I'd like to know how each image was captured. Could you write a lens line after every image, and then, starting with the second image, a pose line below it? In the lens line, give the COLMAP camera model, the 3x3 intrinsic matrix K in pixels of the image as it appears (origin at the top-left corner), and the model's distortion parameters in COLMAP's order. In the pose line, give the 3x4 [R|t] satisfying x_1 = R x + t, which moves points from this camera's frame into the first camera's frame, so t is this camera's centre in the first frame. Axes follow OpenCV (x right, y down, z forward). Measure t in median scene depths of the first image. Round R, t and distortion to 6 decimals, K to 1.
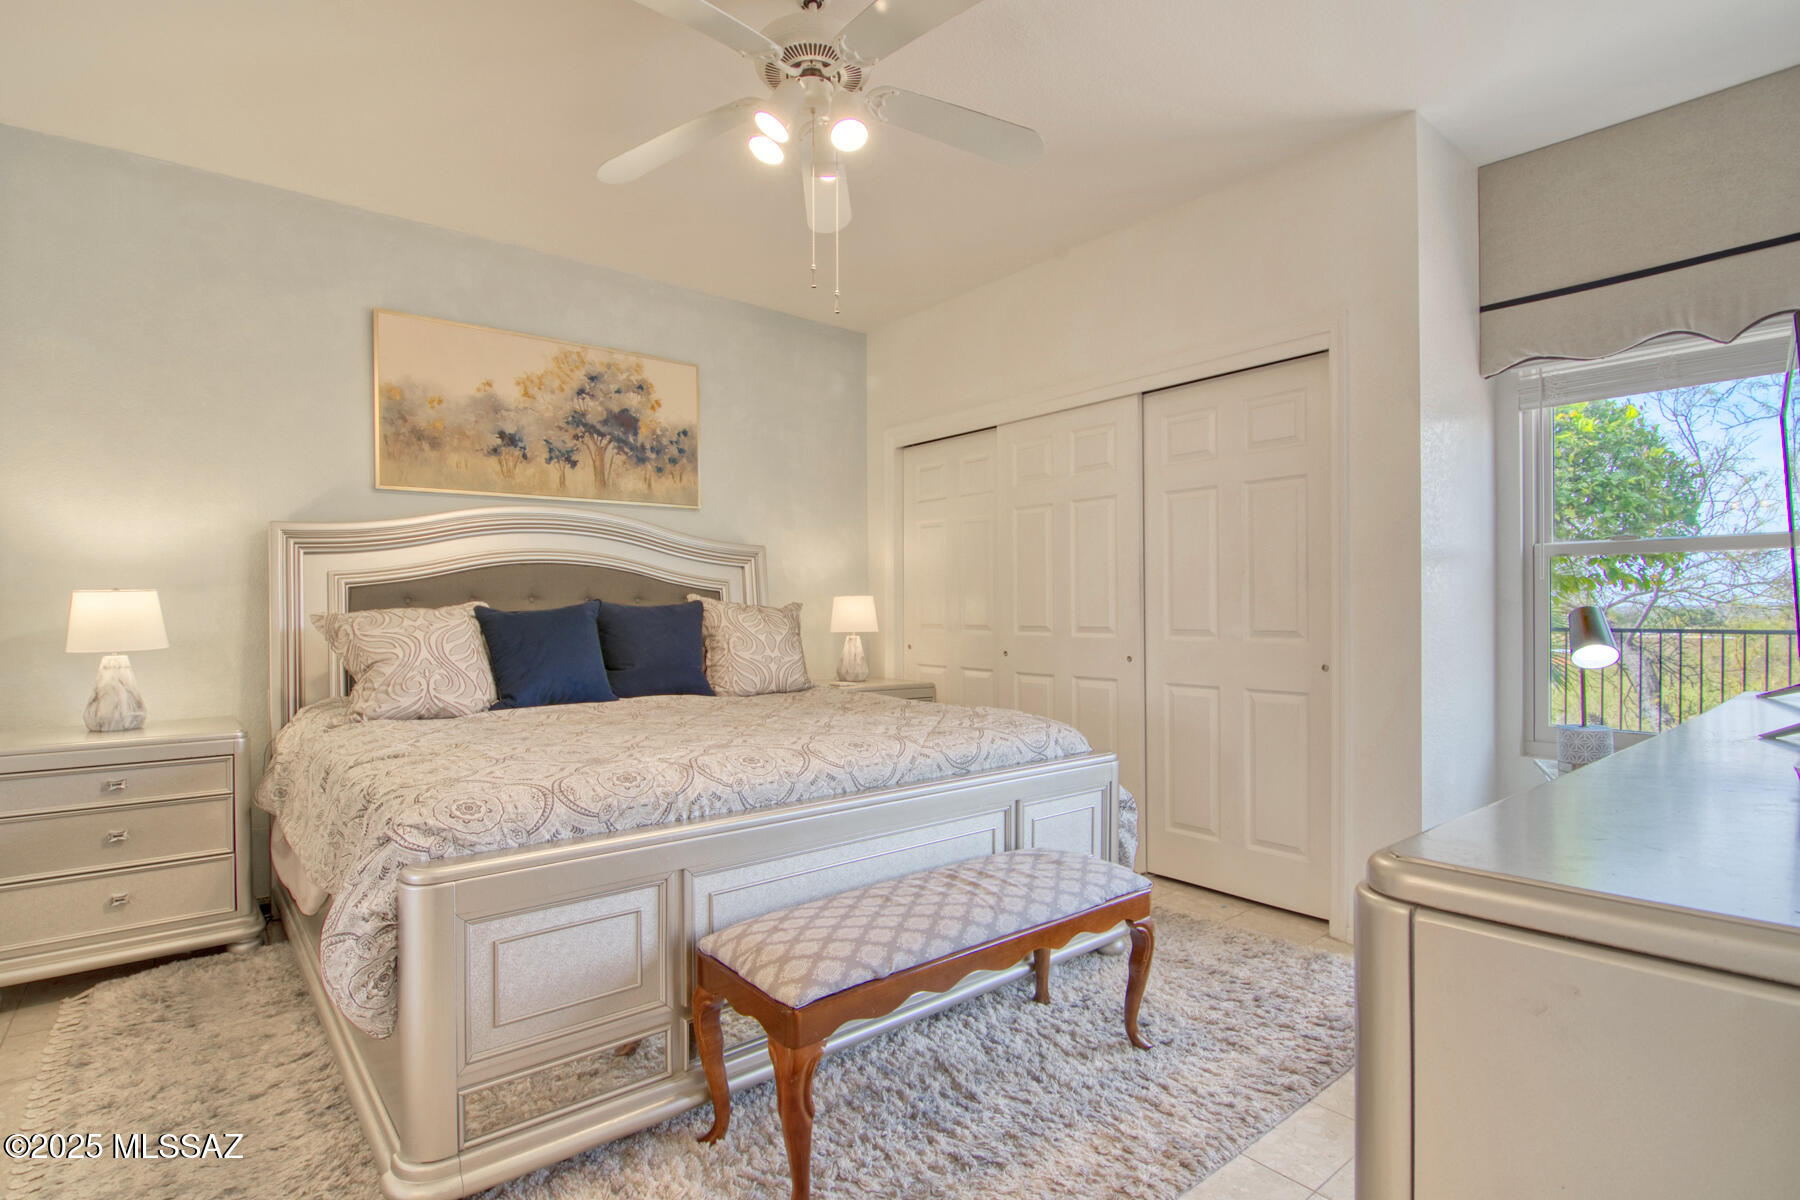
lens RADIAL K [[866.0, 0, 903.4], [0, 866.0, 611.6], [0, 0, 1]] dist [-0.014280, -0.006678]
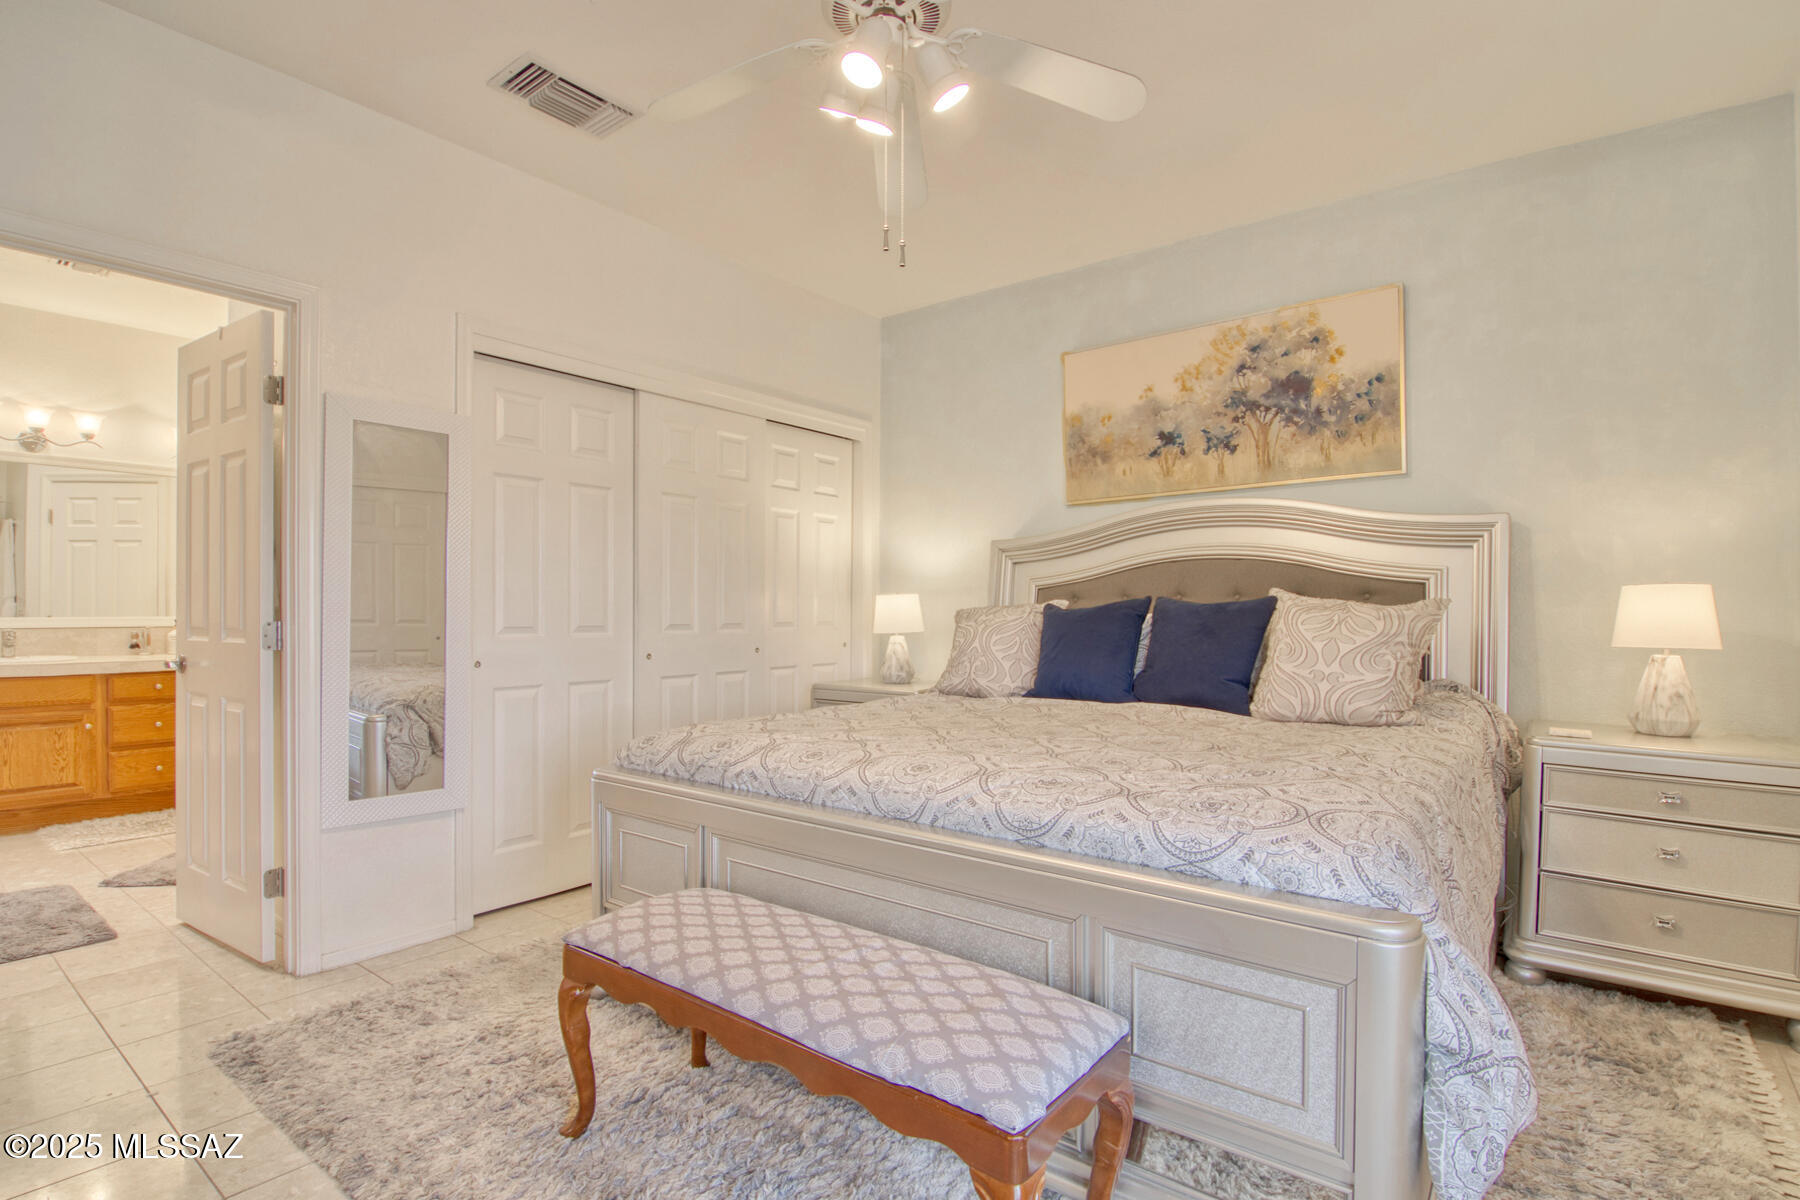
lens RADIAL K [[866.0, 0, 913.6], [0, 866.0, 609.0], [0, 0, 1]] dist [-0.014280, -0.006678]
pose [[0.224324, 0.001918, -0.974513, 0.442502], [-0.004286, 0.999990, 0.000982, -0.000162], [0.974505, 0.003957, 0.224330, 0.467557]]
